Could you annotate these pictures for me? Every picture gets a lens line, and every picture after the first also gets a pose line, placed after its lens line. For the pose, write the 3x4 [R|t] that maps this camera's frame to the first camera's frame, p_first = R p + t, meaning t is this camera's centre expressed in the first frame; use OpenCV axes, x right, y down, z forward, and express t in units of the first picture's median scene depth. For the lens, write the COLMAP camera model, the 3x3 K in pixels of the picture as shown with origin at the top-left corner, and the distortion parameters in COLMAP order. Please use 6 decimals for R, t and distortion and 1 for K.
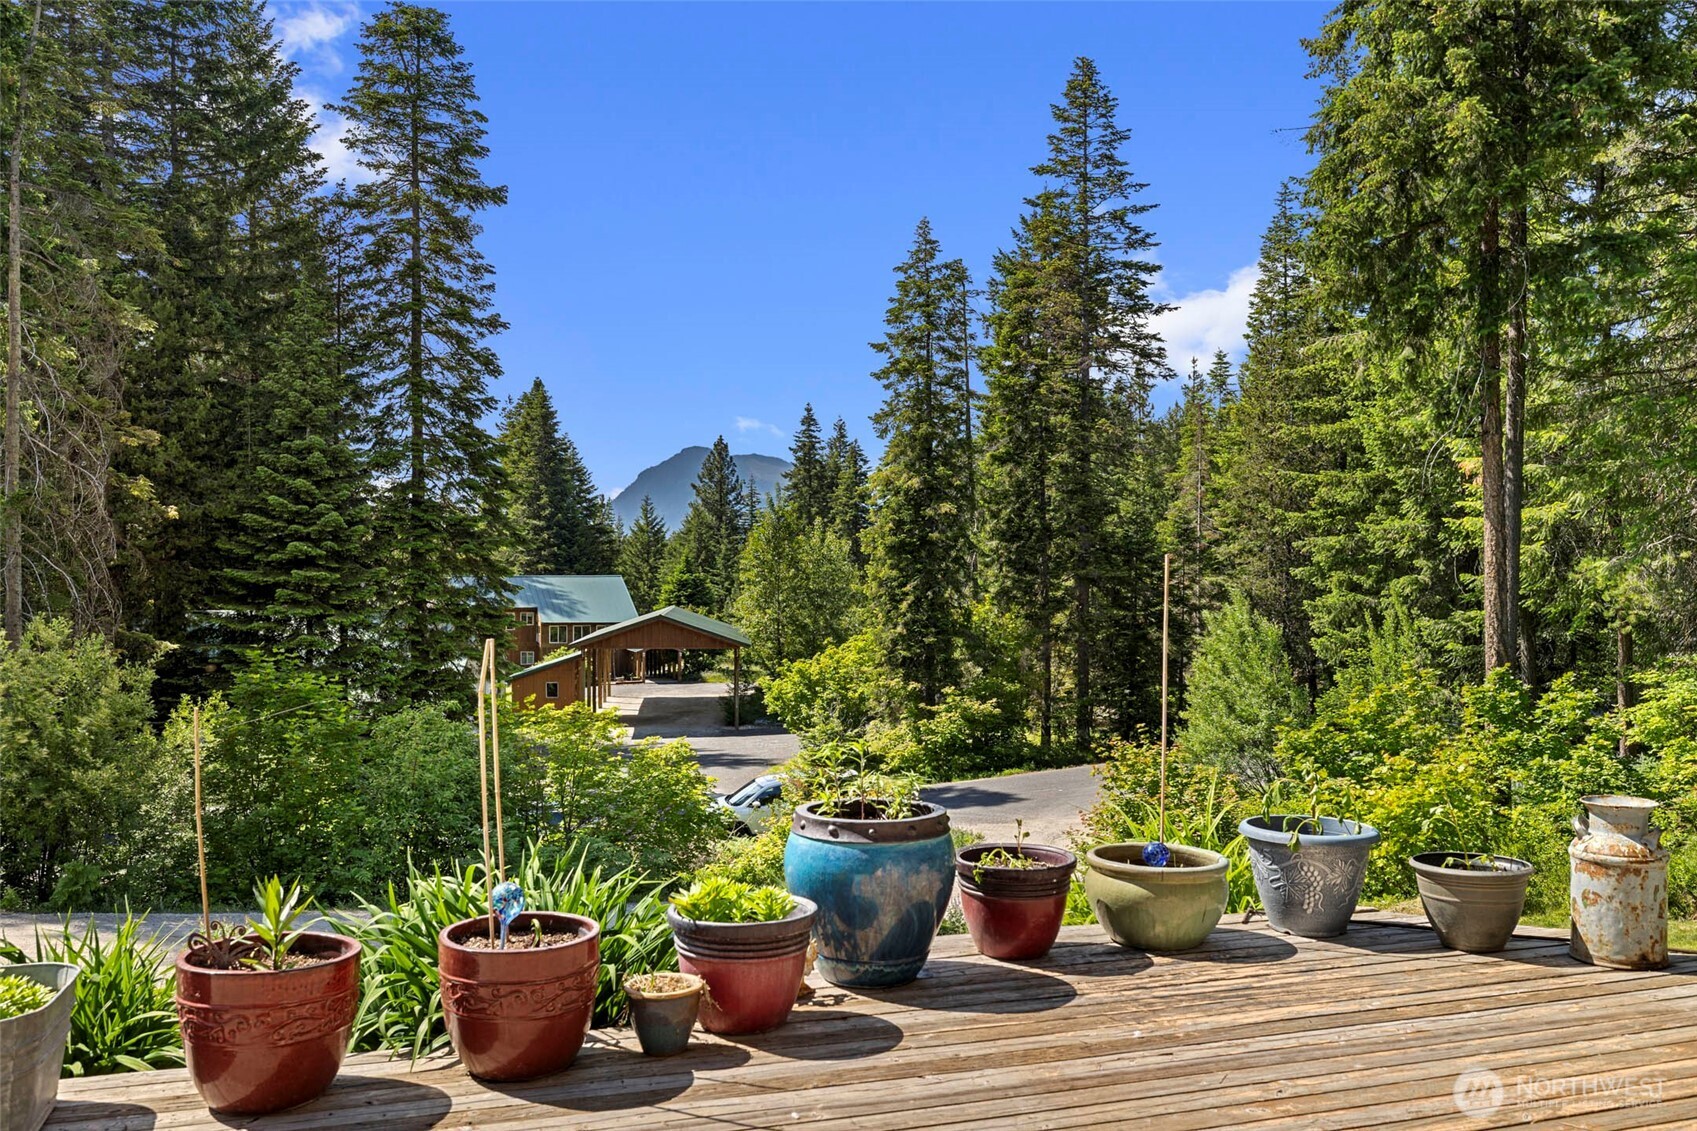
lens RADIAL K [[1363.4, 0, 834.2], [0, 1363.4, 614.9], [0, 0, 1]] dist [-0.006566, -0.010754]
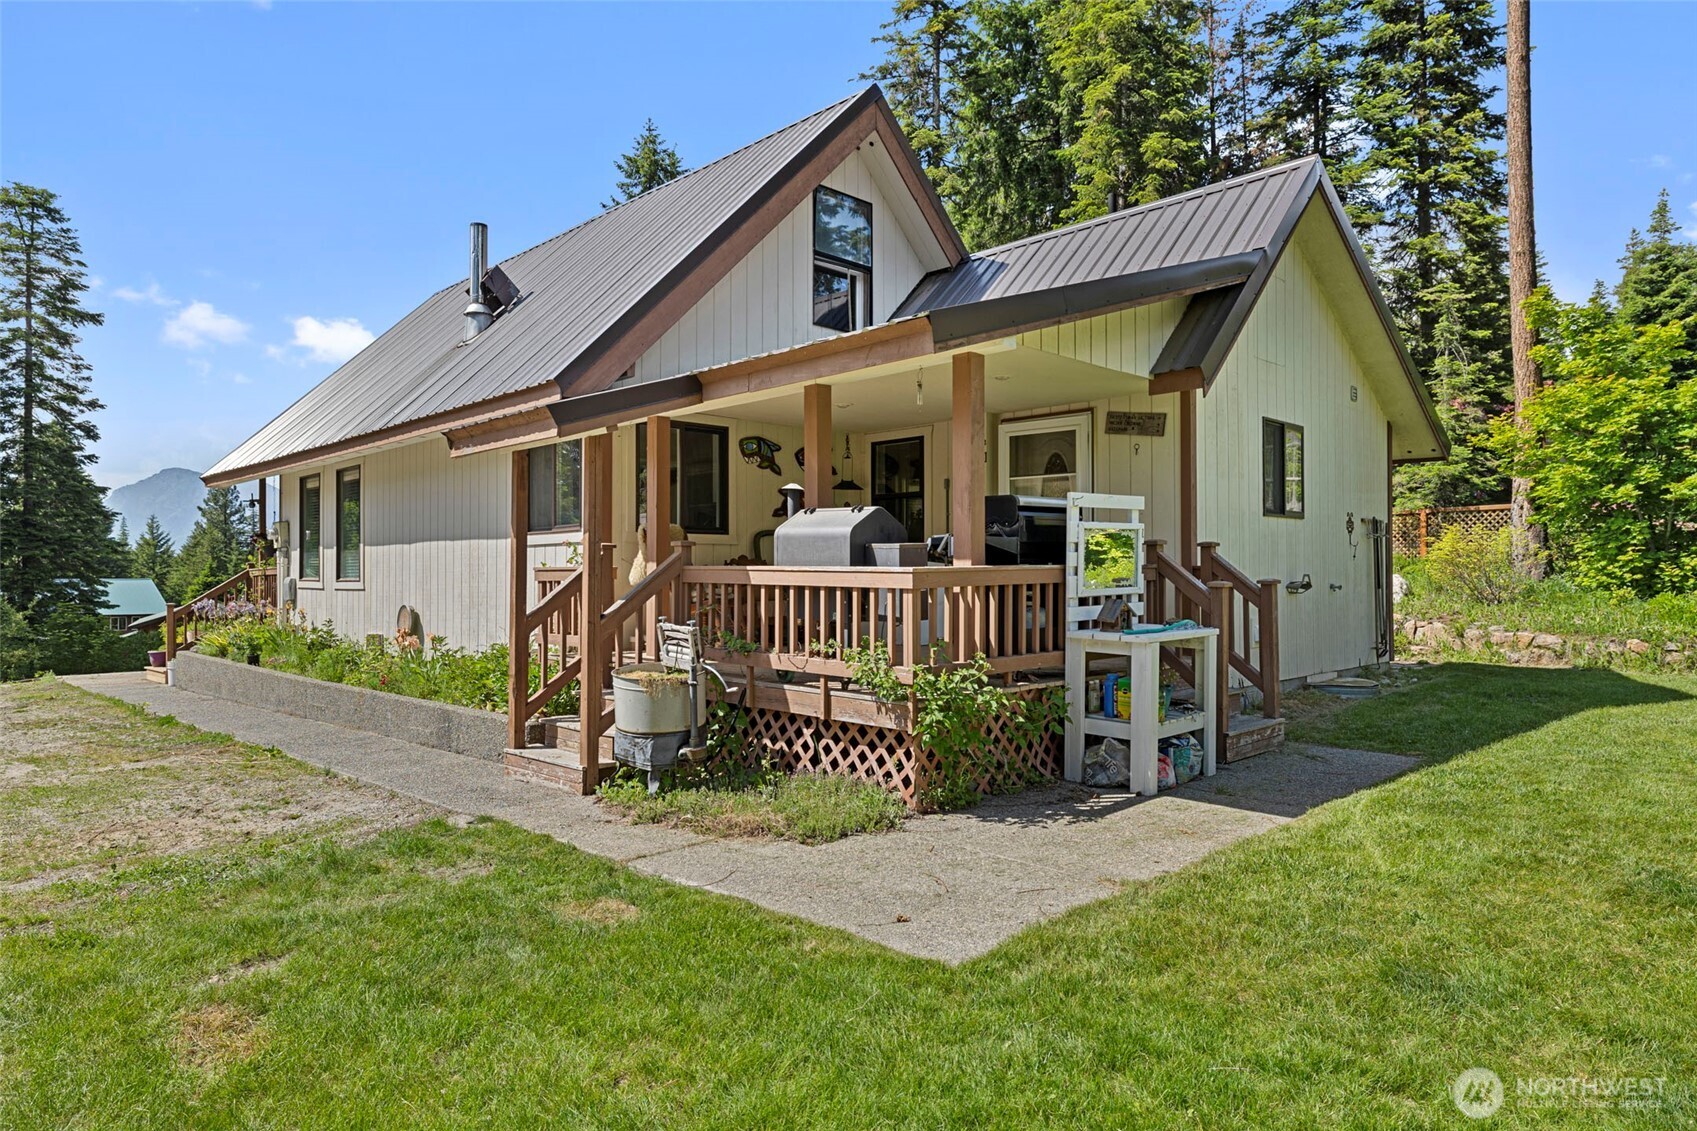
lens RADIAL K [[1049.1, 0, 855.0], [0, 1049.1, 575.2], [0, 0, 1]] dist [0.000507, -0.001114]
pose [[0.889422, 0.001407, 0.457084, -0.033024], [0.015360, 0.999338, -0.032965, 0.021750], [-0.456828, 0.036340, 0.888812, -0.380770]]
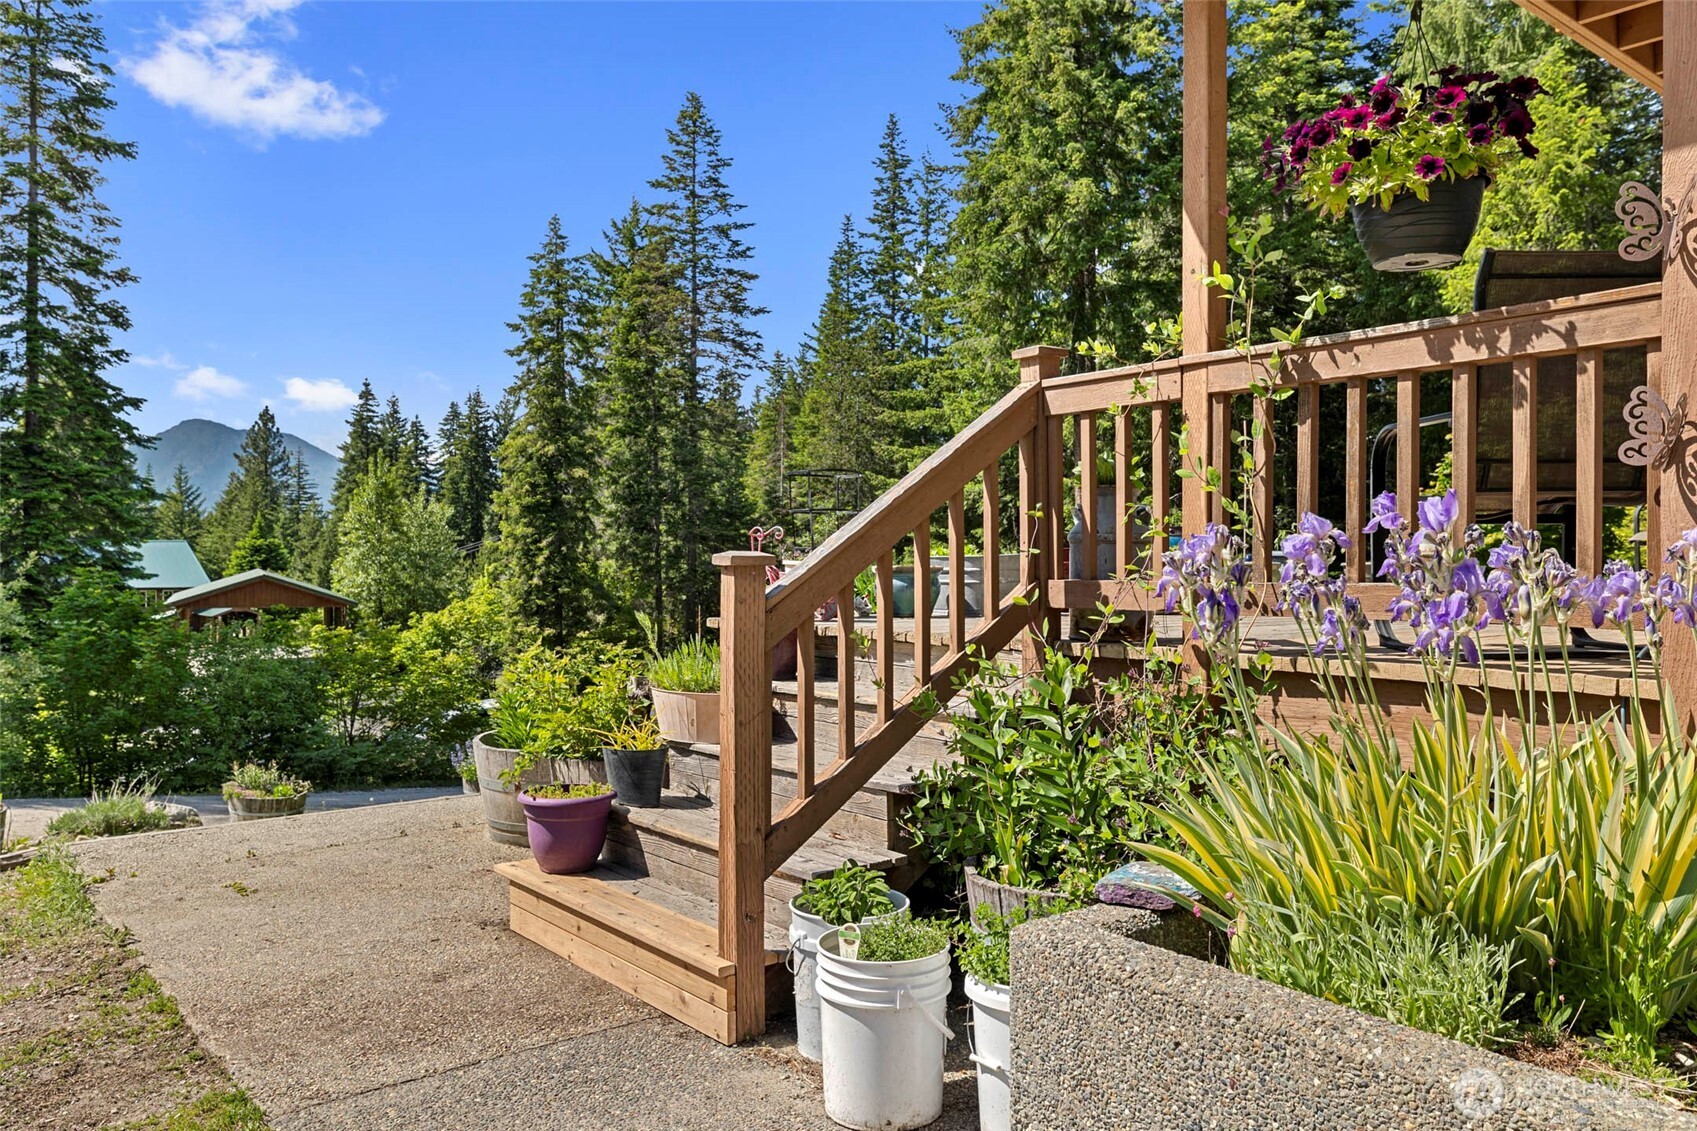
lens RADIAL K [[1271.1, 0, 843.0], [0, 1271.1, 553.5], [0, 0, 1]] dist [0.000294, -0.002702]
pose [[0.931957, 0.004627, 0.362540, -0.091897], [0.006218, 0.999567, -0.028743, 0.019108], [-0.362516, 0.029042, 0.931525, -0.054238]]
